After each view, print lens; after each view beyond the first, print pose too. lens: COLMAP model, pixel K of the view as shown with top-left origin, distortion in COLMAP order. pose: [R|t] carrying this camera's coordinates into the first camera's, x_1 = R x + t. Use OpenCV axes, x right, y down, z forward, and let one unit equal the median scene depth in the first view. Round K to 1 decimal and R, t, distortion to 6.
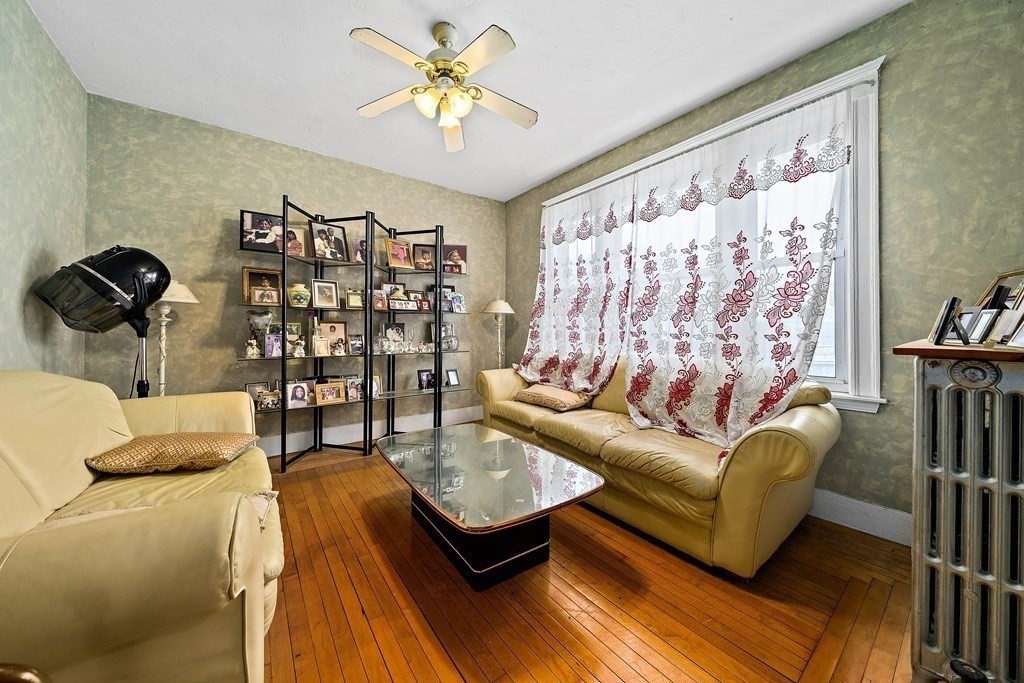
lens RADIAL K [[352.2, 0, 514.7], [0, 352.2, 328.5], [0, 0, 1]] dist [-0.000955, -0.000086]
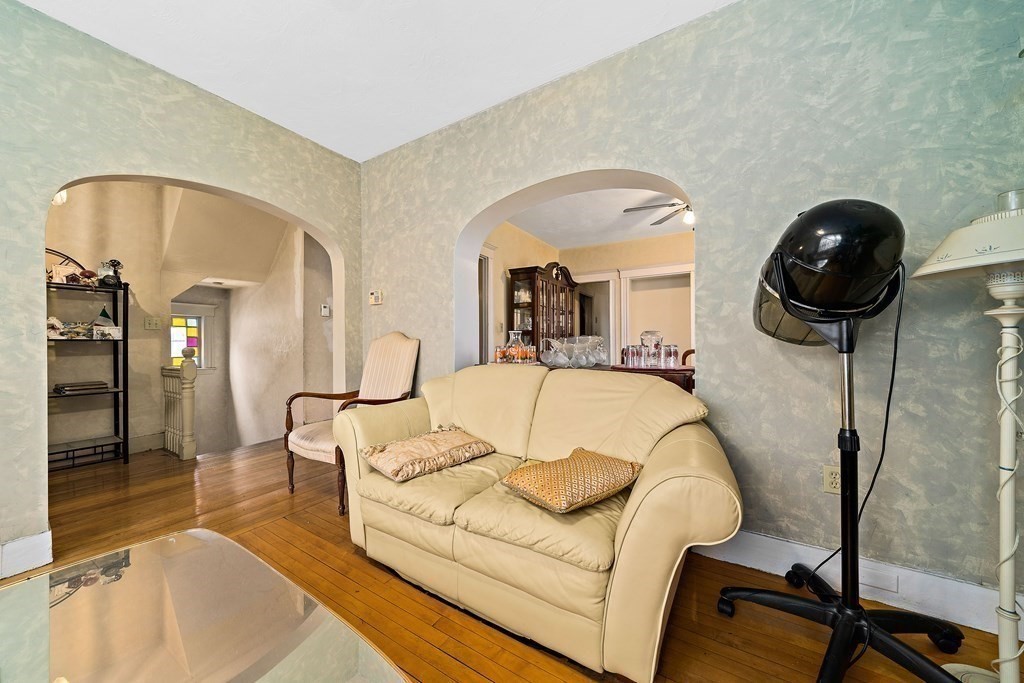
lens RADIAL K [[358.7, 0, 512.5], [0, 358.7, 345.4], [0, 0, 1]] dist [-0.005532, -0.000132]
pose [[-0.937978, -0.000629, -0.346693, -0.249739], [0.003387, 0.999934, -0.010978, 0.012772], [0.346677, -0.011472, -0.937914, 0.944906]]
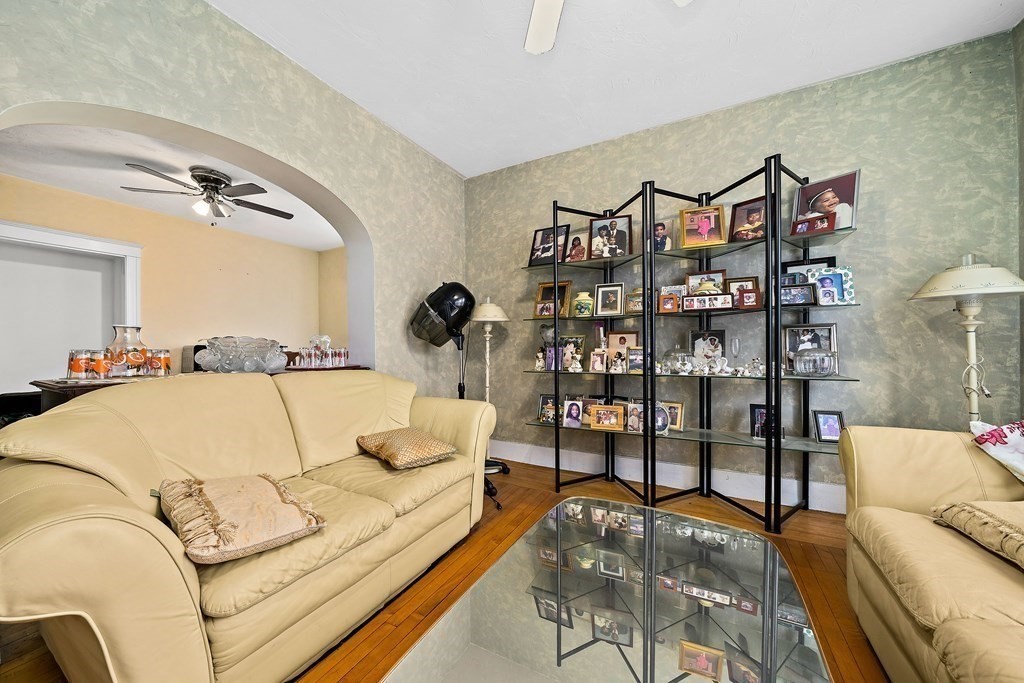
lens RADIAL K [[358.7, 0, 512.5], [0, 358.7, 345.4], [0, 0, 1]] dist [-0.005532, -0.000132]
pose [[0.420691, -0.008238, -0.907167, 0.154881], [0.017946, 0.999839, -0.000758, 0.008834], [0.907027, -0.015962, 0.420771, 0.431994]]
